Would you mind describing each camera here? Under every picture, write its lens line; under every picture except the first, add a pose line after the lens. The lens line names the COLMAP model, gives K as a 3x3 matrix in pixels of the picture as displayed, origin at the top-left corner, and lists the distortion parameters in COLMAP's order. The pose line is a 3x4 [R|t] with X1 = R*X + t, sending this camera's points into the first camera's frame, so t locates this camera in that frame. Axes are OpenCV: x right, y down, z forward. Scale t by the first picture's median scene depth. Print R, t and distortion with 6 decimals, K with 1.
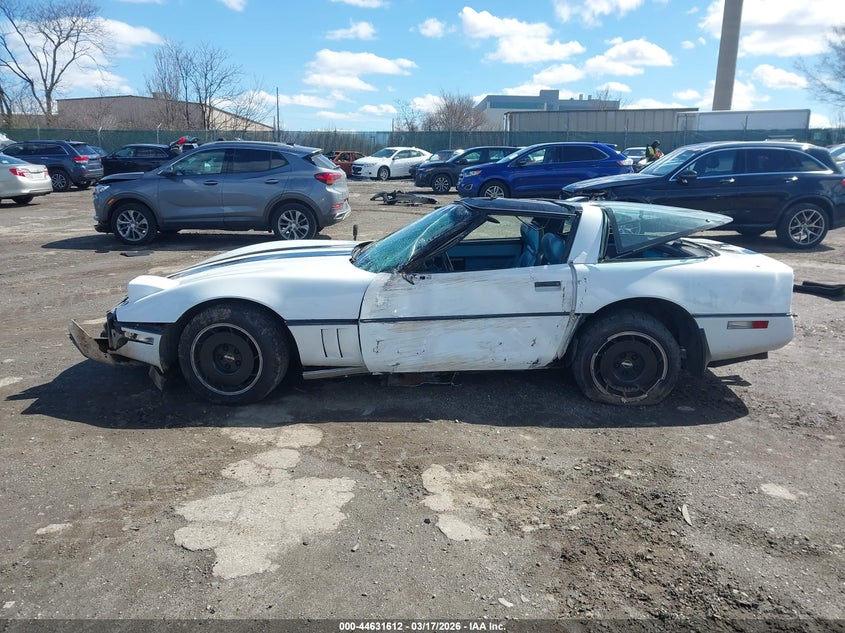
lens RADIAL K [[669.0, 0, 422.6], [0, 669.0, 314.0], [0, 0, 1]] dist [0.028302, -0.026645]
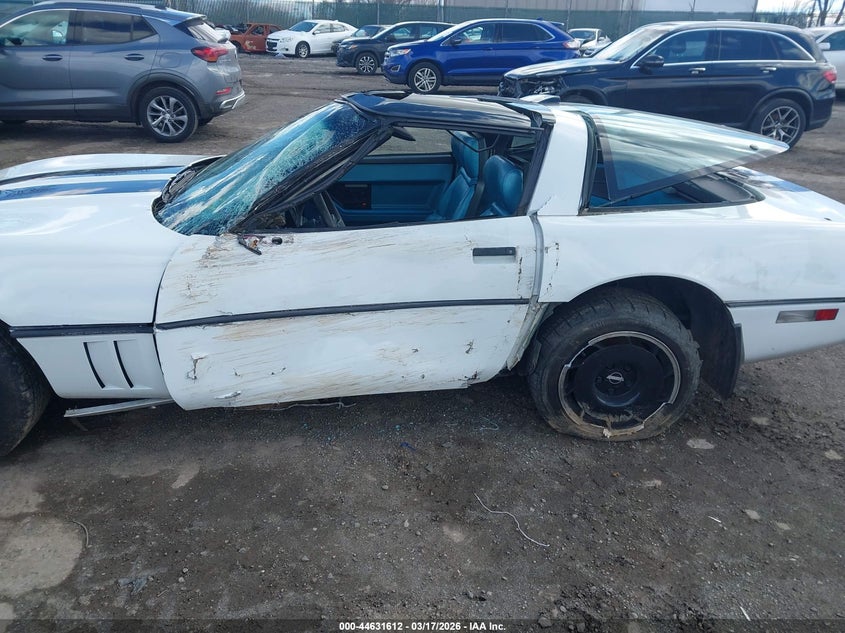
lens RADIAL K [[669.0, 0, 421.2], [0, 669.0, 321.6], [0, 0, 1]] dist [0.028302, -0.026645]
pose [[0.995254, -0.013207, 0.096410, 0.062866], [-0.003654, 0.984975, 0.172656, -0.081766], [-0.097242, -0.172189, 0.980253, 0.400910]]
